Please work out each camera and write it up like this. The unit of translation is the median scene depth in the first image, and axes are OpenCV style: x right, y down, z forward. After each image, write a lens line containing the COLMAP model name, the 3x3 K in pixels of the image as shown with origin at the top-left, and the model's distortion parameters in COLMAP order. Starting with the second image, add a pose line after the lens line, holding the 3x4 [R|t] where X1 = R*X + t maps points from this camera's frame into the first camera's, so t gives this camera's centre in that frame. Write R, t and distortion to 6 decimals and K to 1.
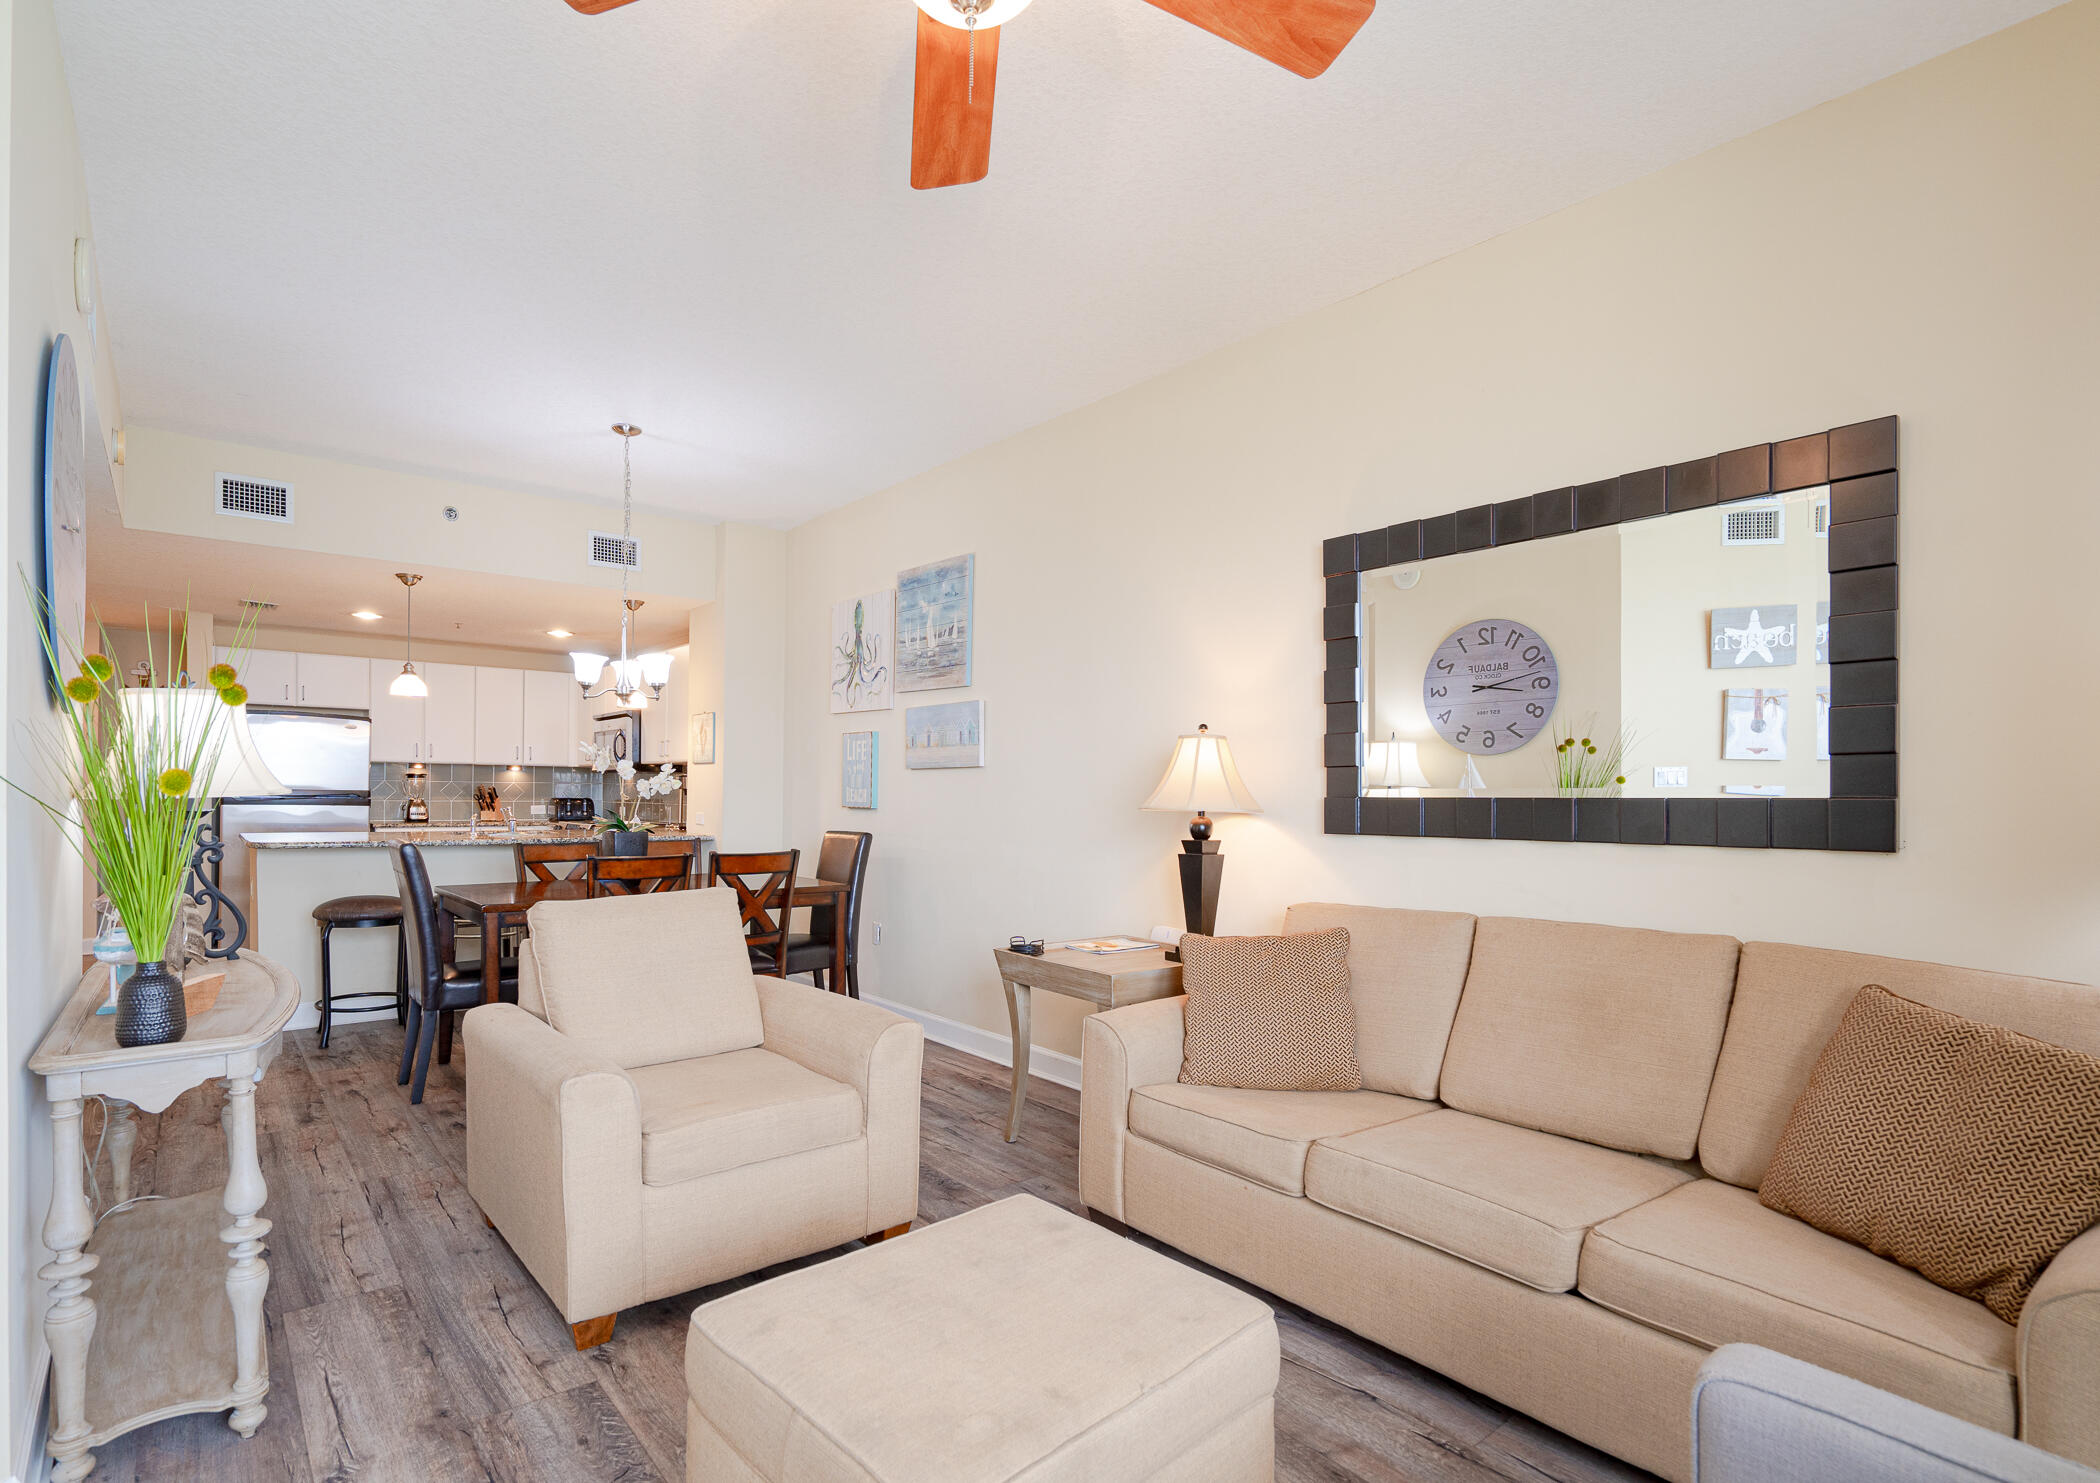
lens RADIAL K [[1026.0, 0, 943.8], [0, 1026.0, 795.6], [0, 0, 1]] dist [0.002024, 0.002467]
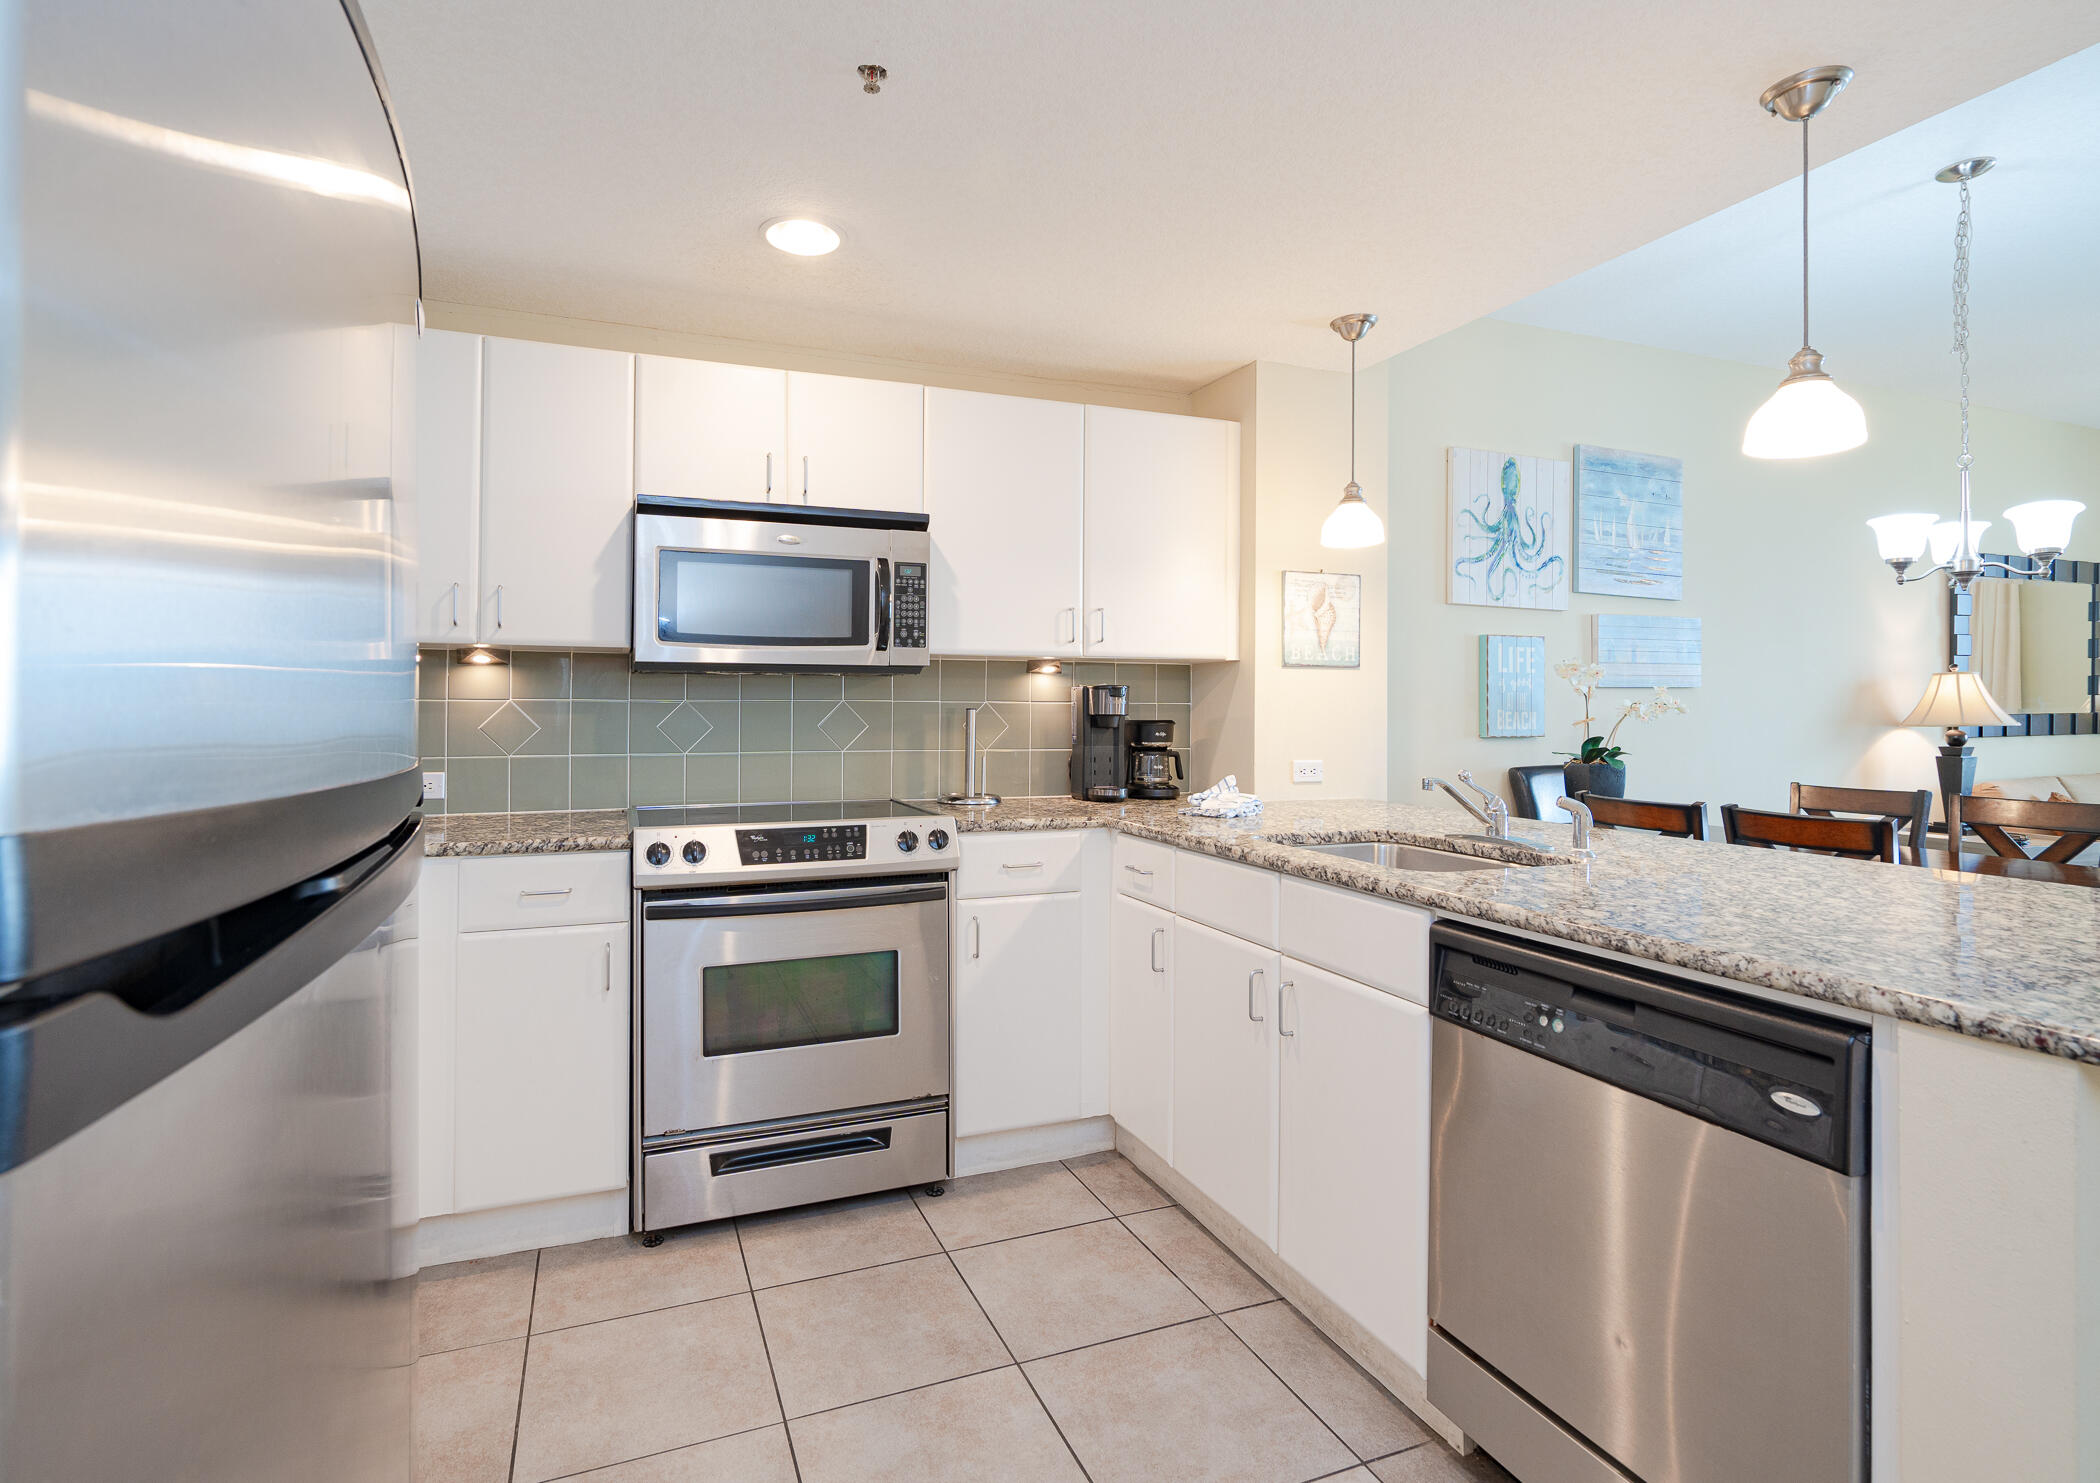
lens RADIAL K [[1026.0, 0, 1023.6], [0, 1026.0, 705.1], [0, 0, 1]] dist [0.002024, 0.002467]
pose [[0.267193, -0.007600, 0.963613, -0.895878], [0.004714, 0.999967, 0.006580, -0.017467], [-0.963631, 0.002784, 0.267220, 1.141785]]
